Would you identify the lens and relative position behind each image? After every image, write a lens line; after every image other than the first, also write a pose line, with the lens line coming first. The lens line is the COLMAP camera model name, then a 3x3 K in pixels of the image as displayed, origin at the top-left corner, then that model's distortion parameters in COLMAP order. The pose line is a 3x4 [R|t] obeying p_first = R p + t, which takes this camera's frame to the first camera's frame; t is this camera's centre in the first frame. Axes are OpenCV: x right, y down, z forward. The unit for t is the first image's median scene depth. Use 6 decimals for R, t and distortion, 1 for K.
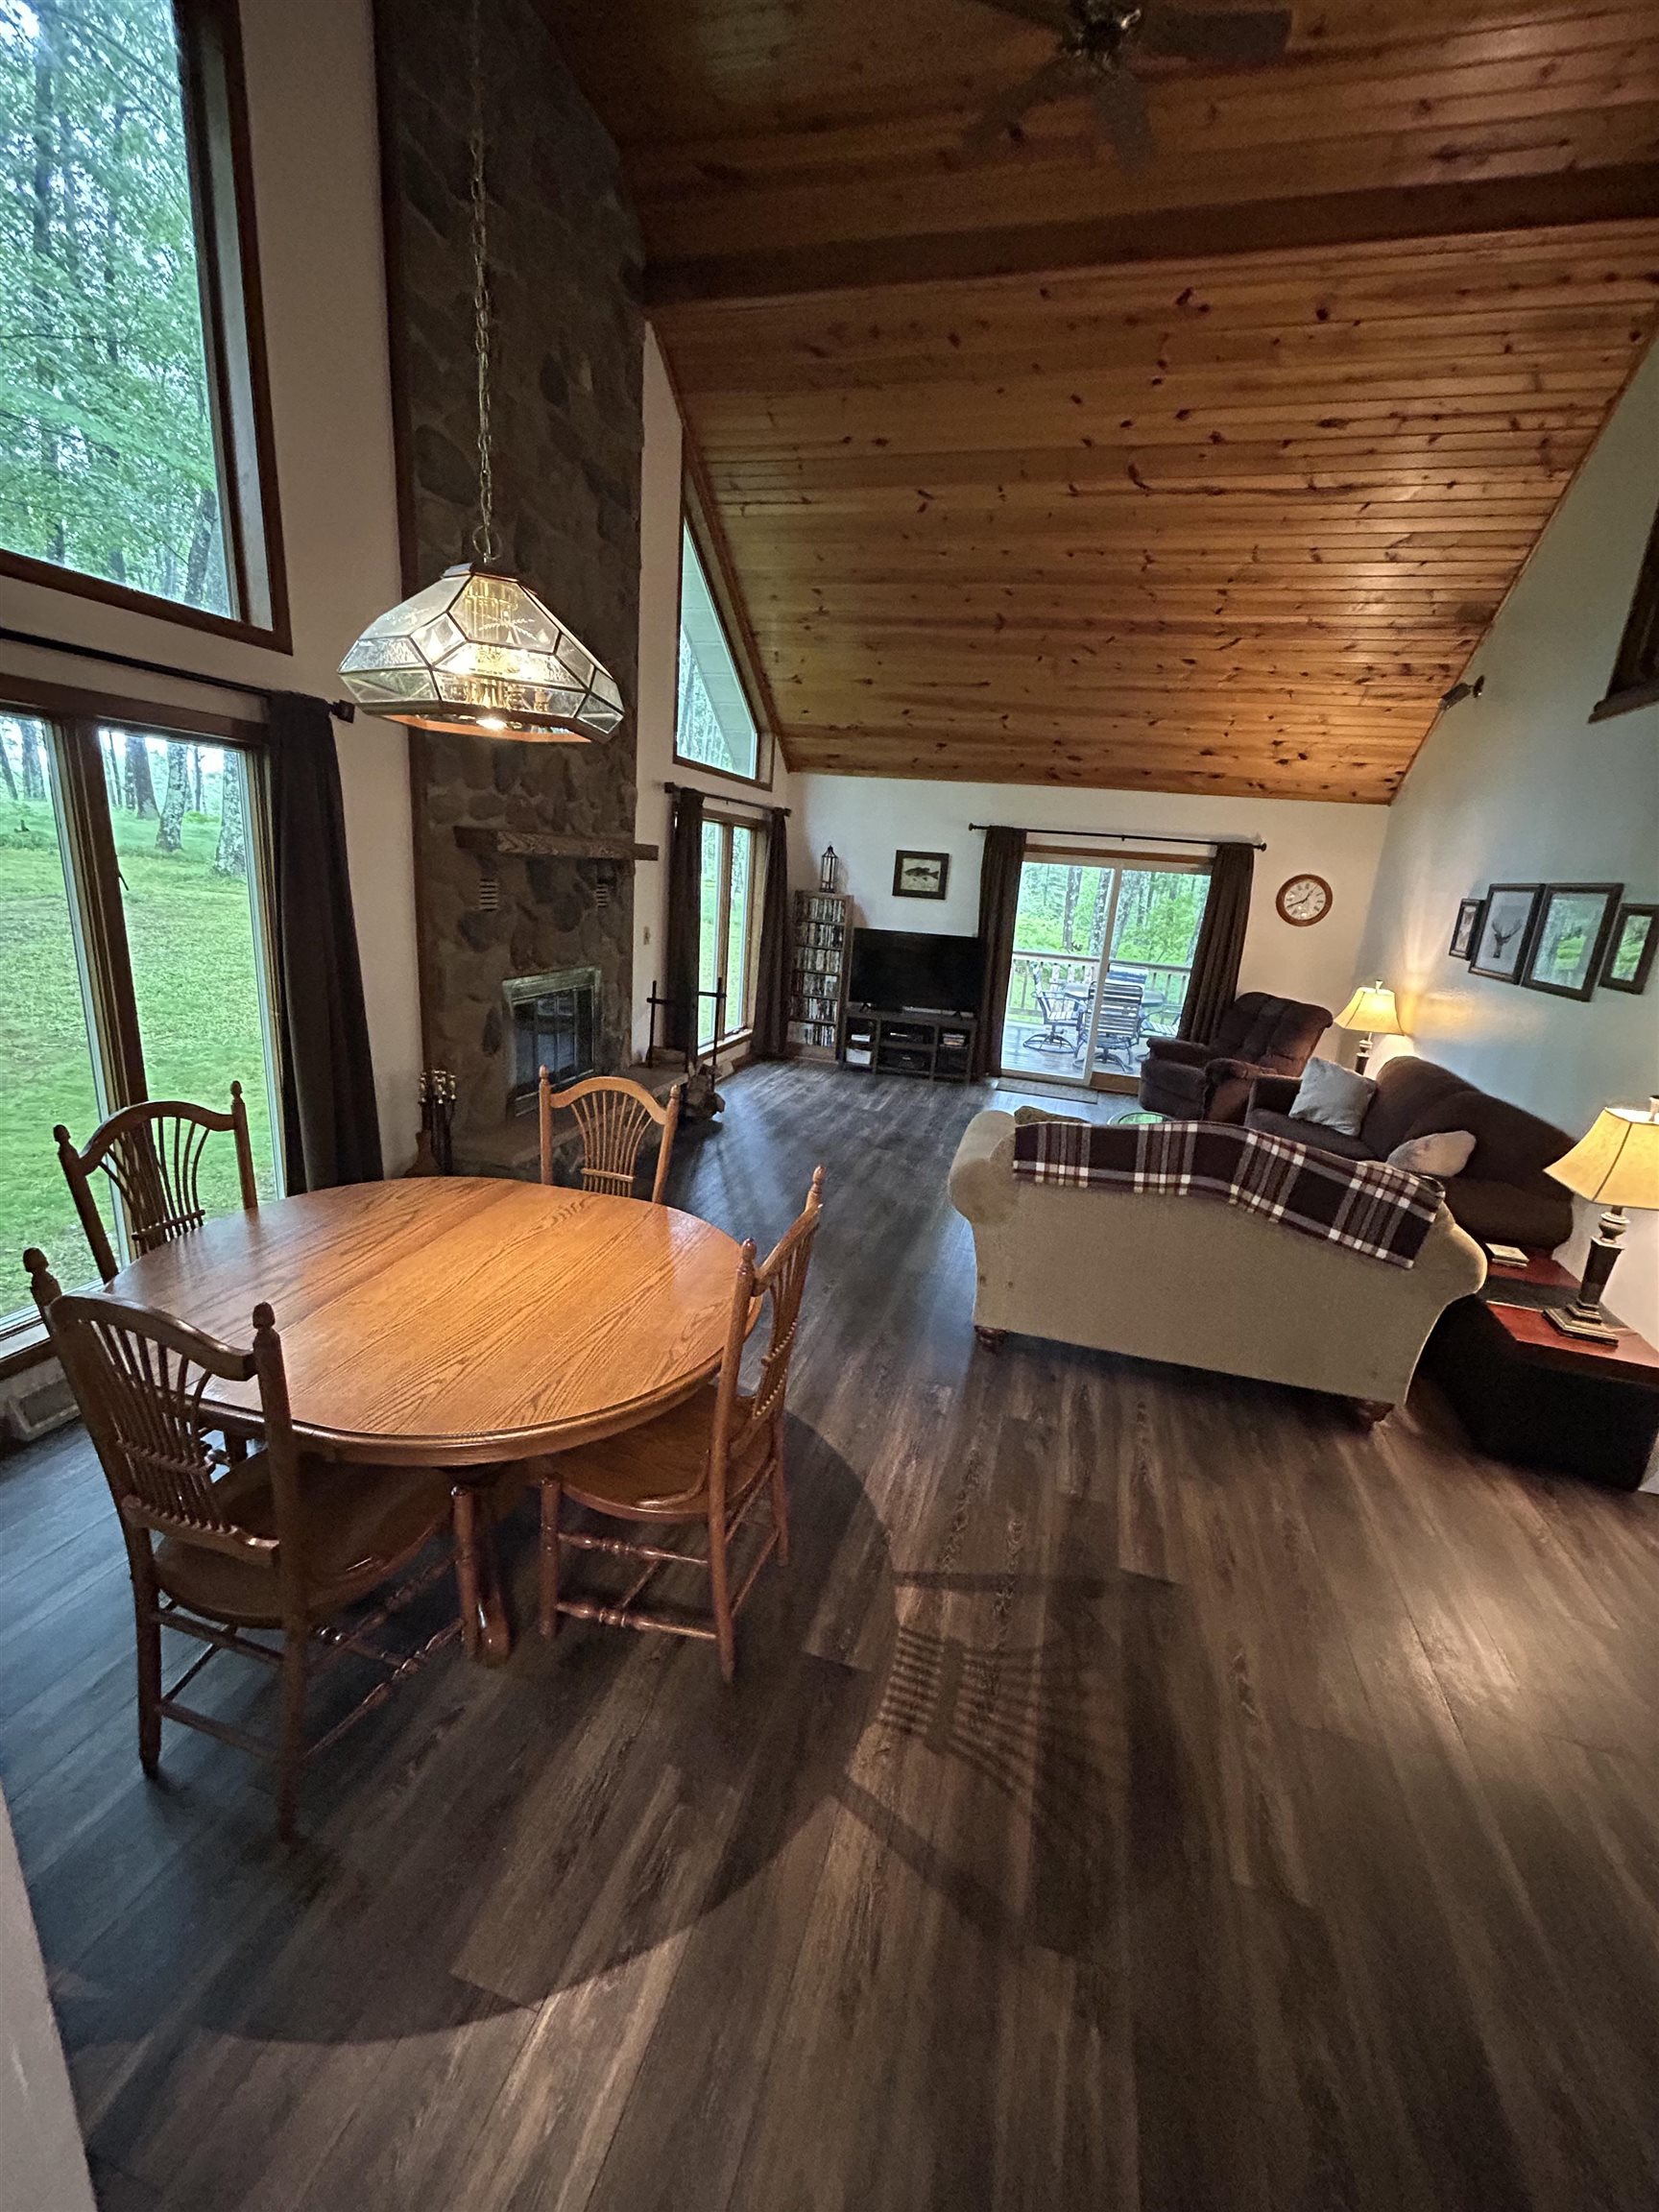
lens RADIAL K [[893.6, 0, 829.1], [0, 893.6, 1106.7], [0, 0, 1]] dist [-0.001162, 0.000928]
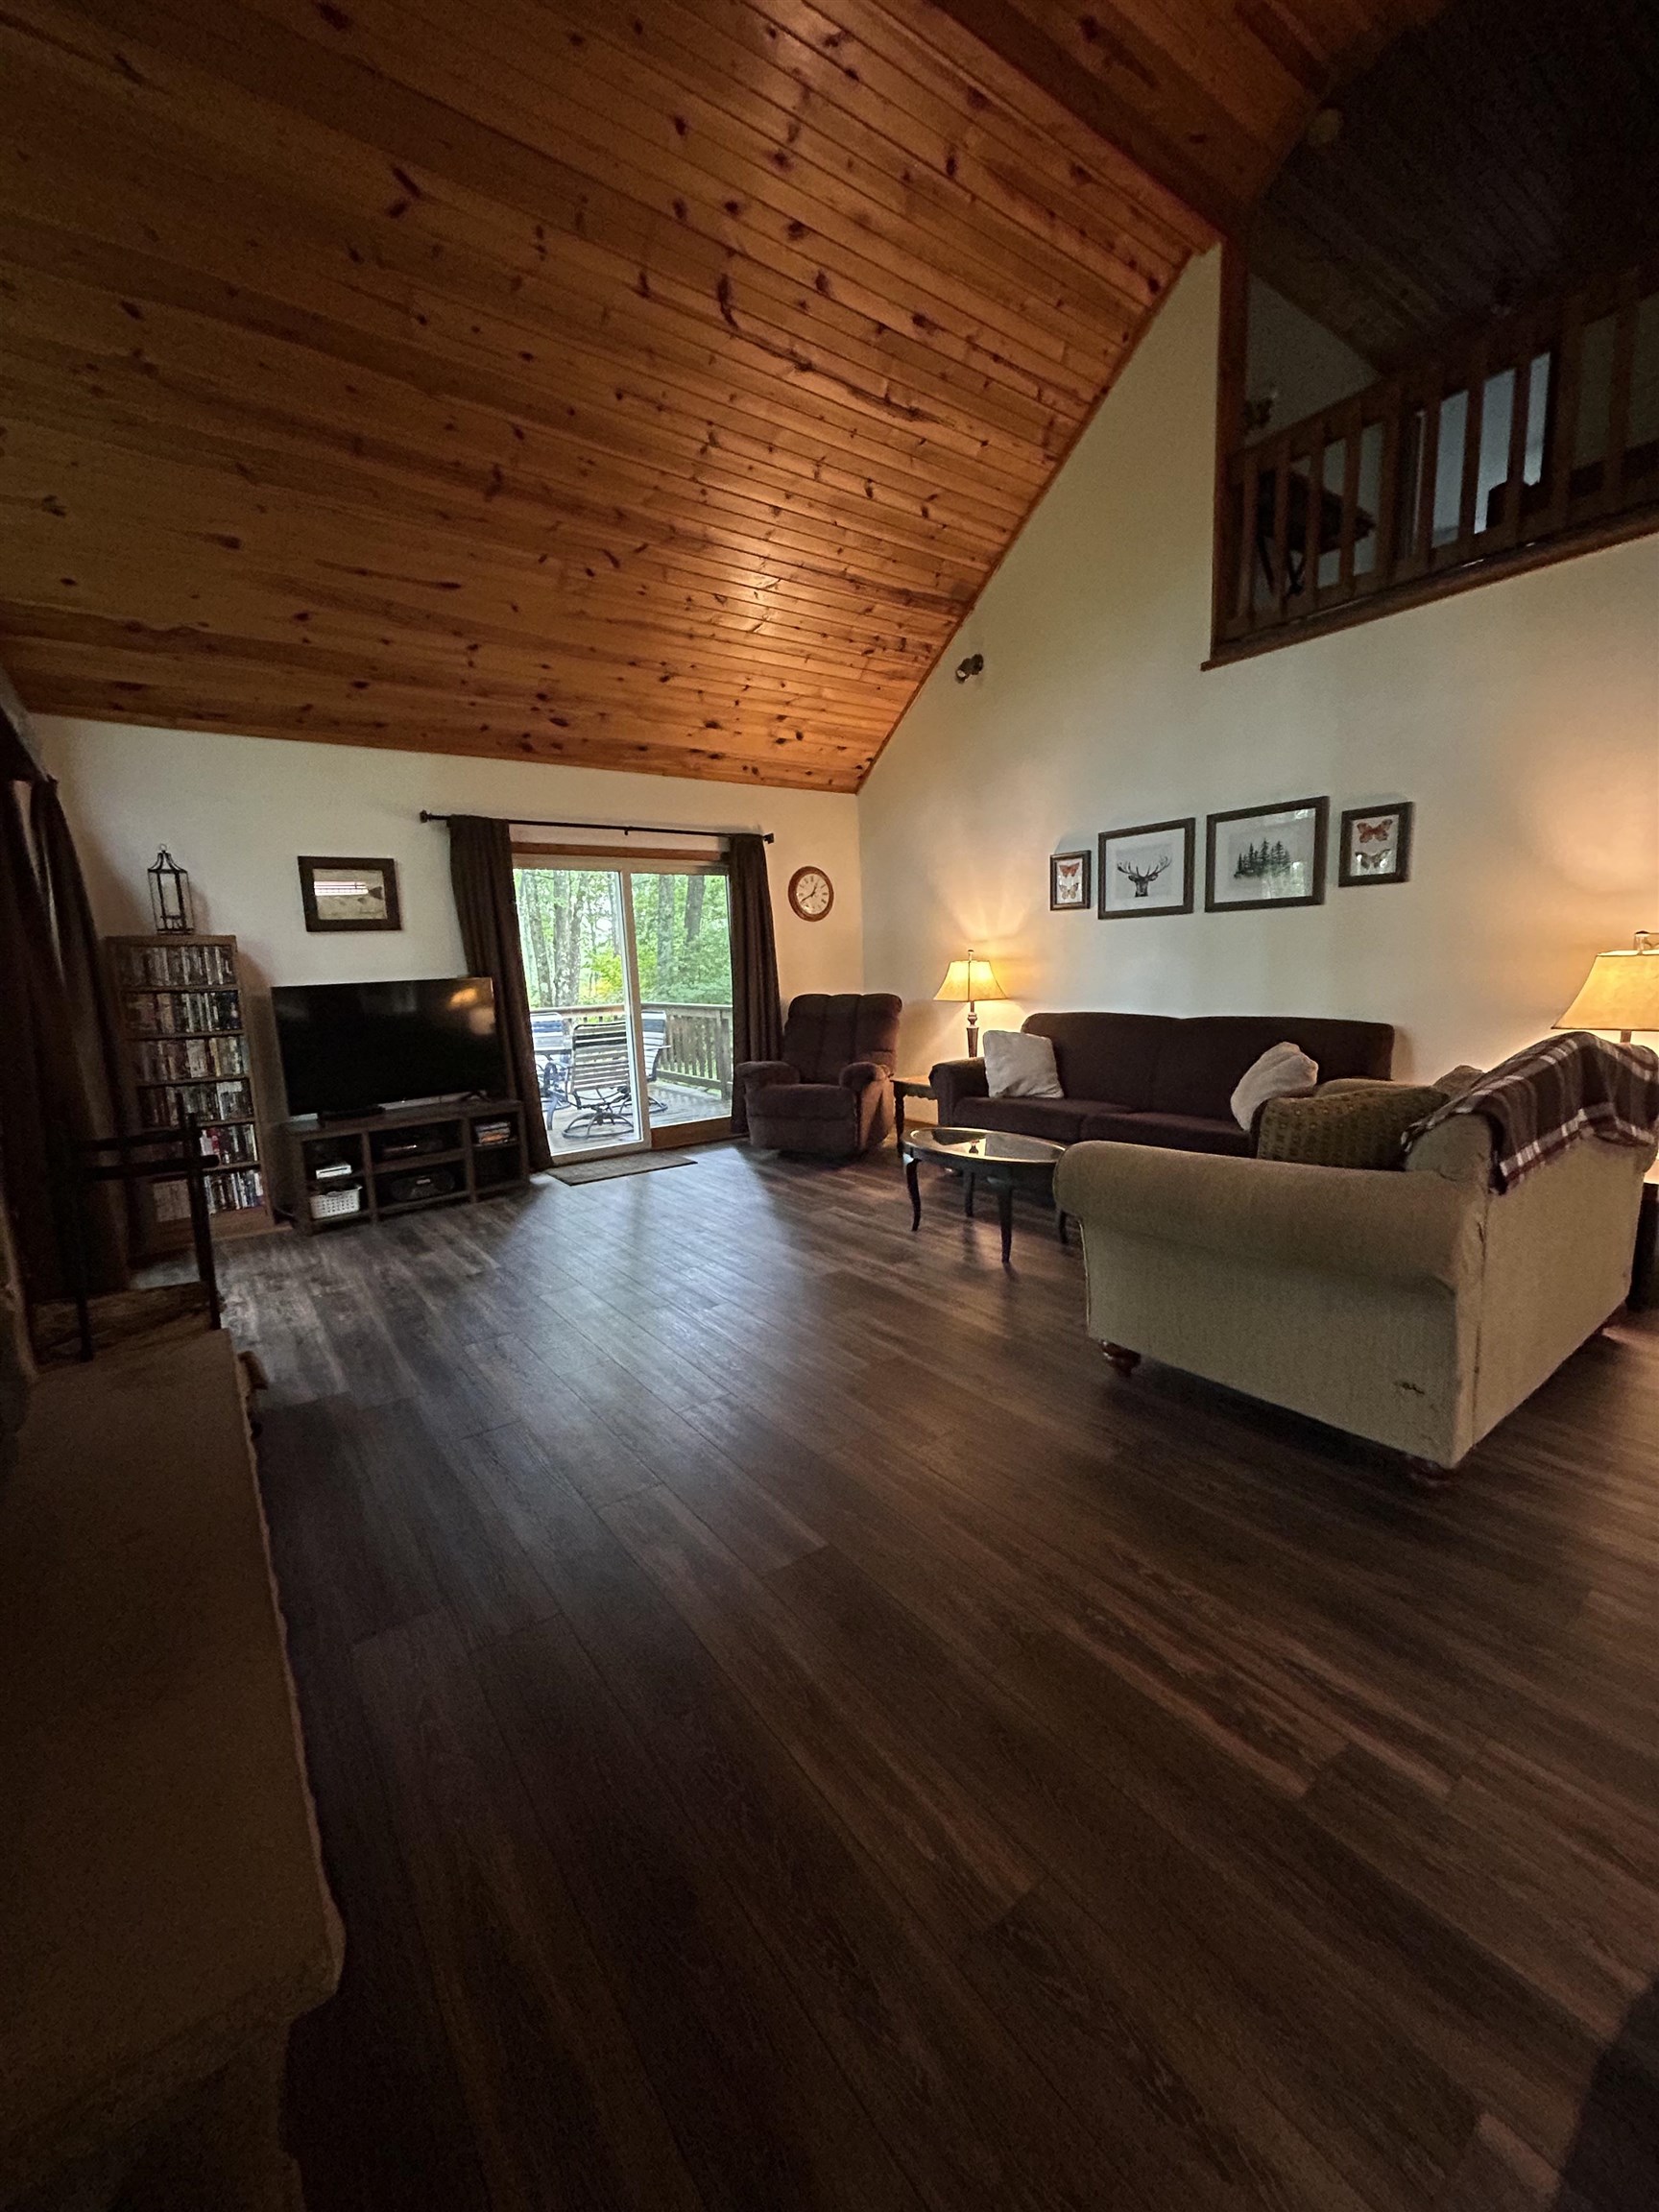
lens RADIAL K [[893.6, 0, 834.8], [0, 893.6, 1104.5], [0, 0, 1]] dist [-0.001162, 0.000928]
pose [[0.605160, -0.225101, 0.763617, -0.229236], [0.289898, 0.955646, 0.051966, -0.061920], [-0.741445, 0.189924, 0.643575, 0.427710]]
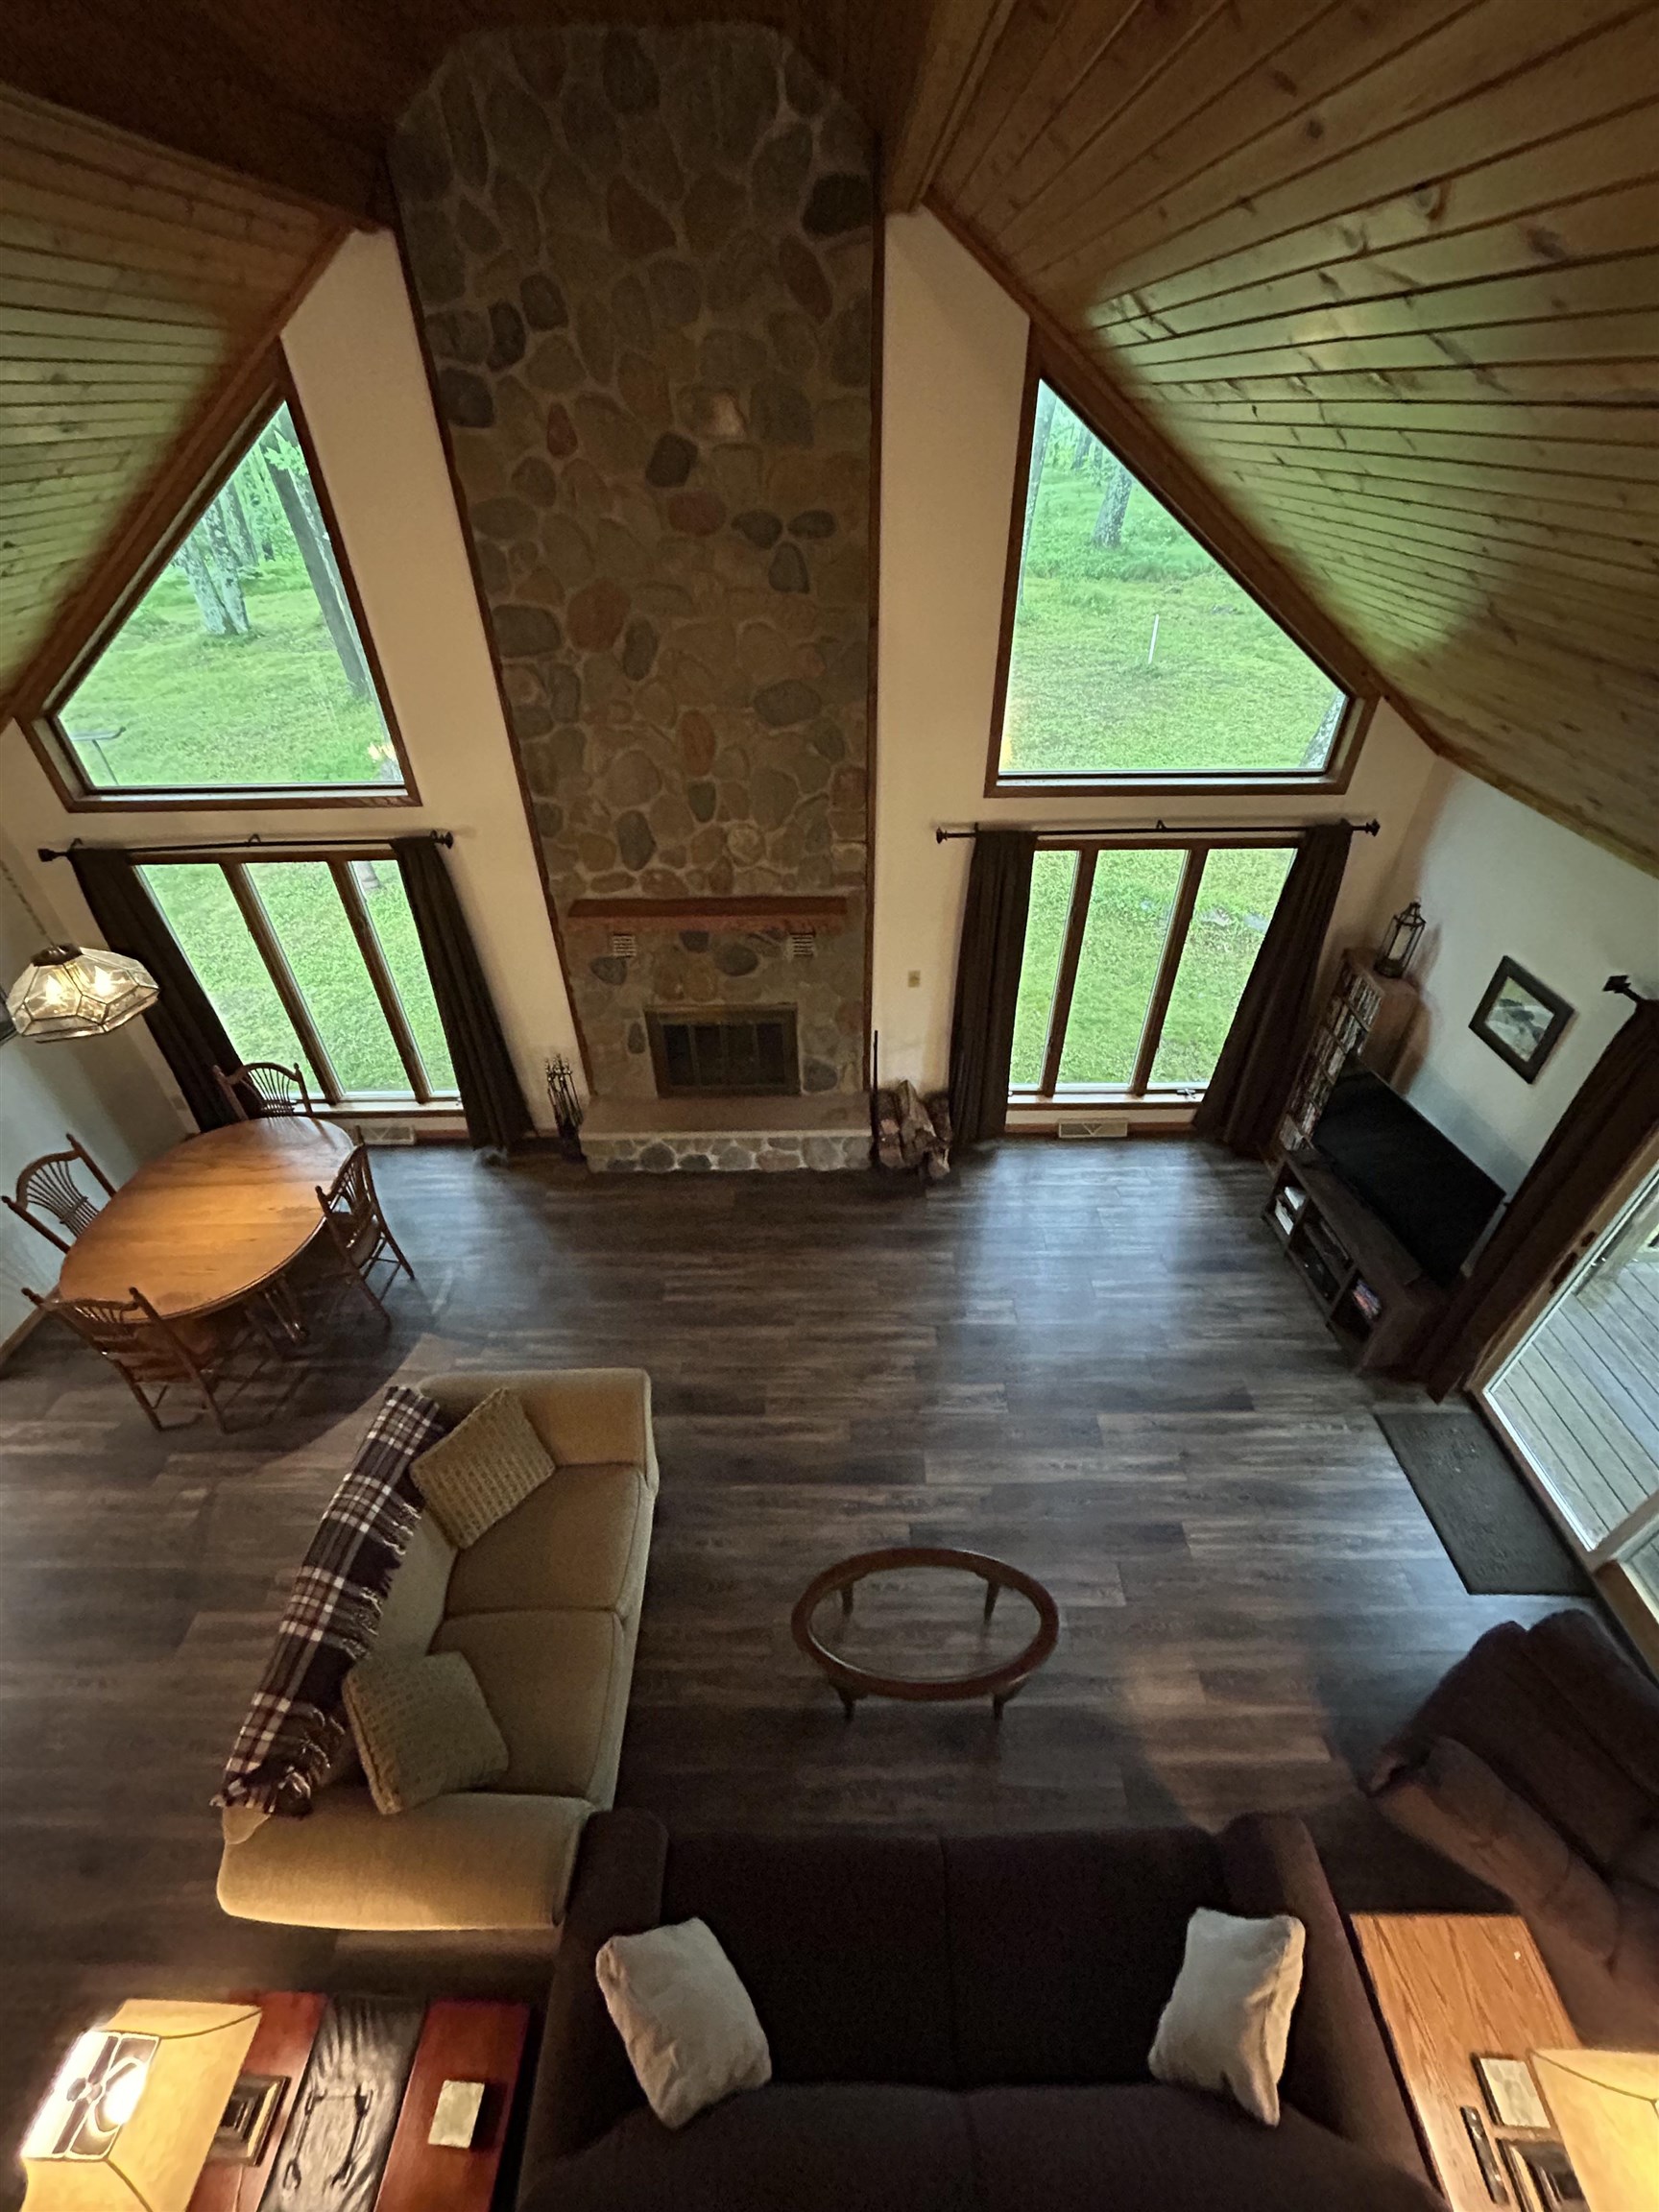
lens RADIAL K [[893.6, 0, 832.7], [0, 893.6, 1106.8], [0, 0, 1]] dist [-0.001162, 0.000928]
pose [[0.276980, 0.535059, -0.798119, 0.491212], [-0.219782, 0.843875, 0.489460, -0.434564], [0.935403, 0.039841, 0.351333, 0.508112]]
